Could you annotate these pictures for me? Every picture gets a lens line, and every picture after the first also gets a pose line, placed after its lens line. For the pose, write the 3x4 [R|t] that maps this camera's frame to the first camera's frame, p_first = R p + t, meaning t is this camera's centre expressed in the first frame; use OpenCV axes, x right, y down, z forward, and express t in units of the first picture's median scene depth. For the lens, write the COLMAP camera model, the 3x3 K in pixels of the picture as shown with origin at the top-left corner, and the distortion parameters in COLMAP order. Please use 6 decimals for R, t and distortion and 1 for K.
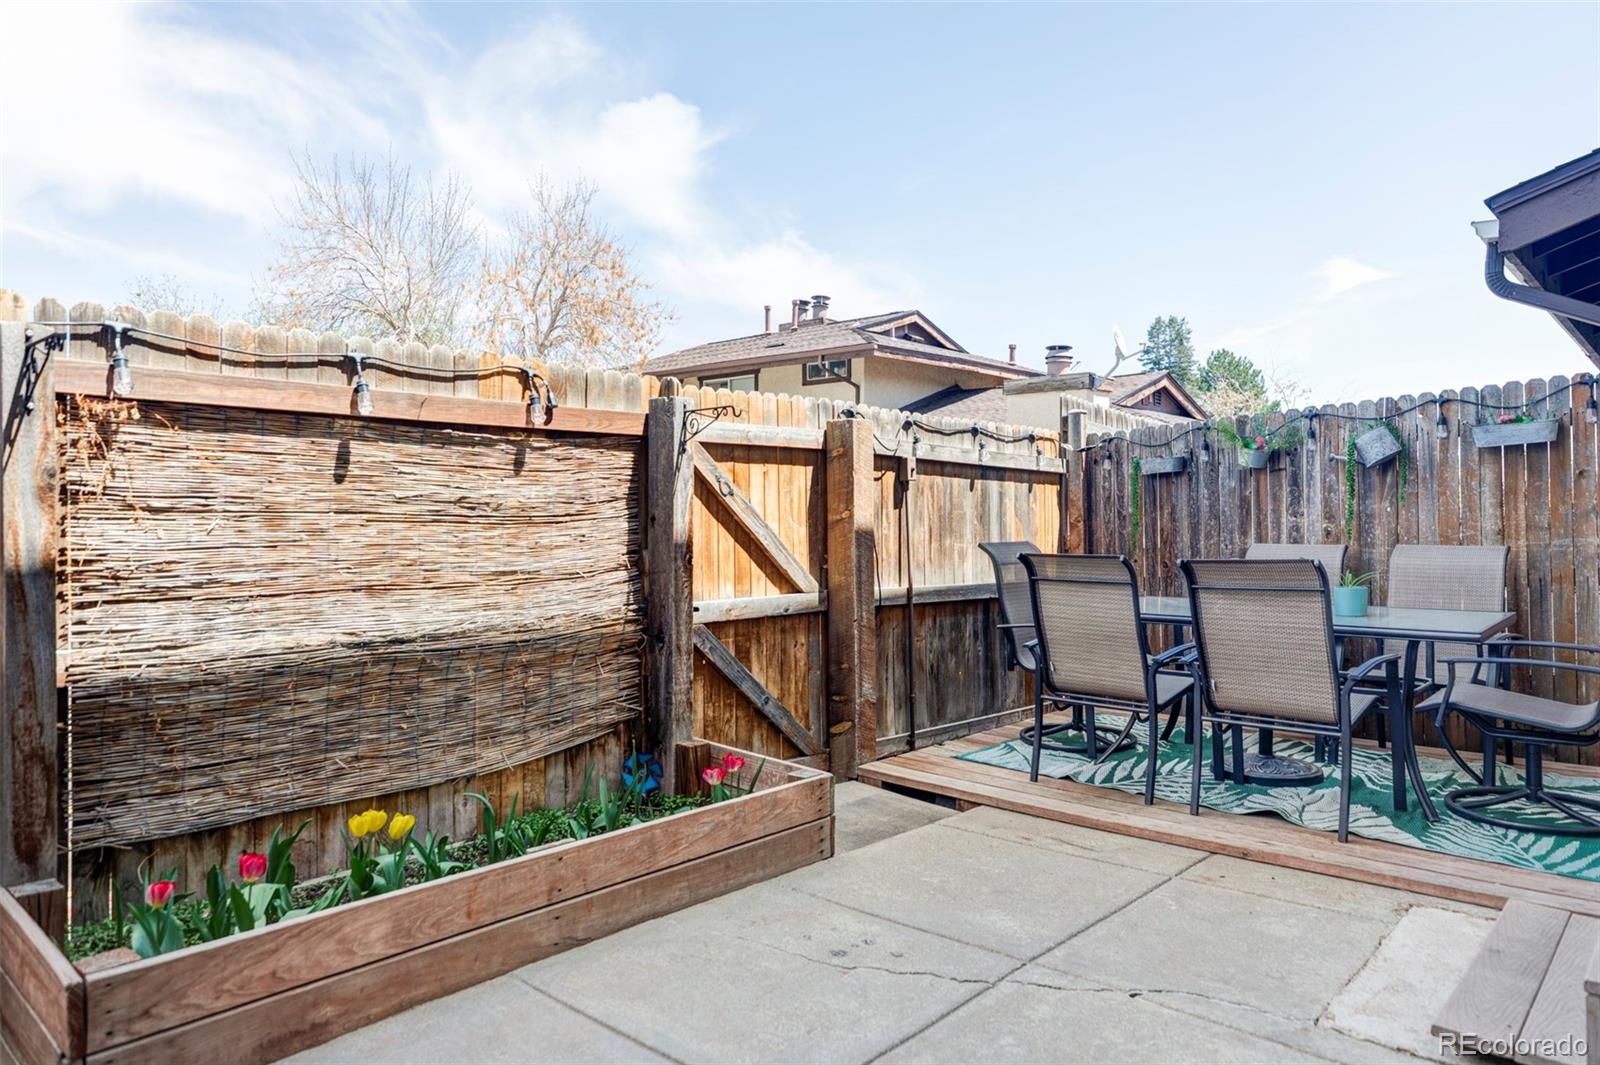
lens RADIAL K [[1034.3, 0, 798.1], [0, 1034.3, 529.9], [0, 0, 1]] dist [0.015032, -0.000642]
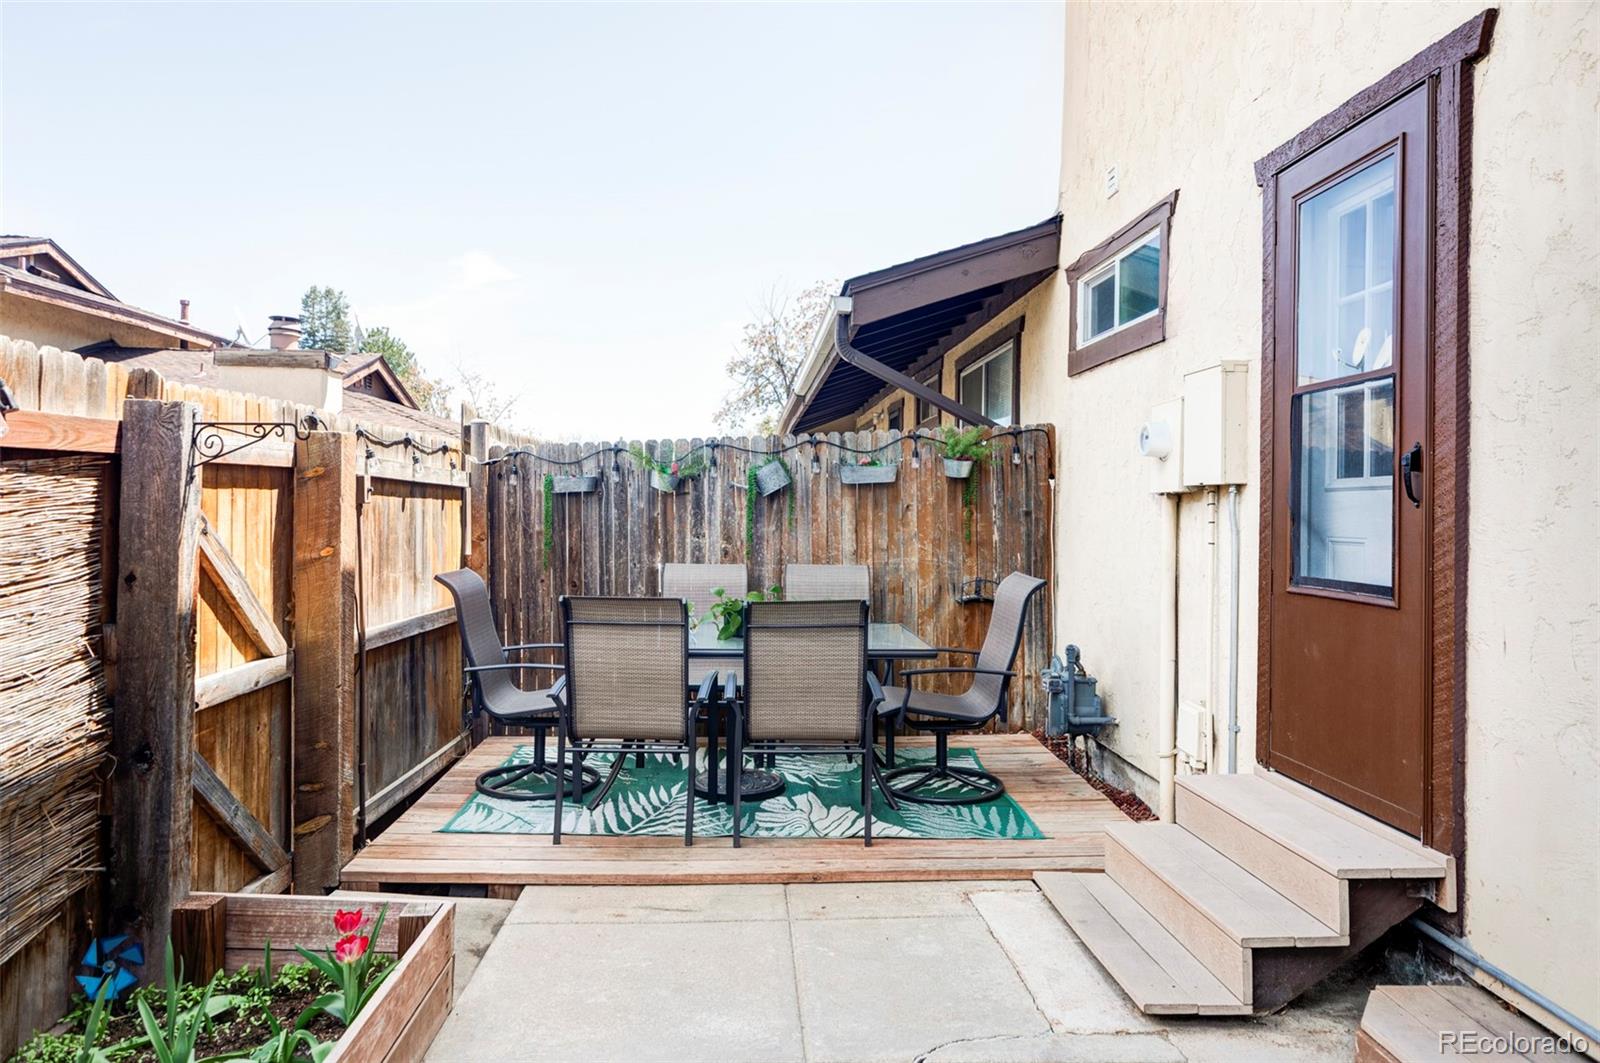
lens RADIAL K [[1052.6, 0, 783.8], [0, 1052.6, 490.5], [0, 0, 1]] dist [0.008214, 0.006495]
pose [[0.716592, 0.019513, 0.697220, -0.265337], [-0.007894, 0.999771, -0.019867, -0.048469], [-0.697448, 0.008733, 0.716582, 0.179711]]
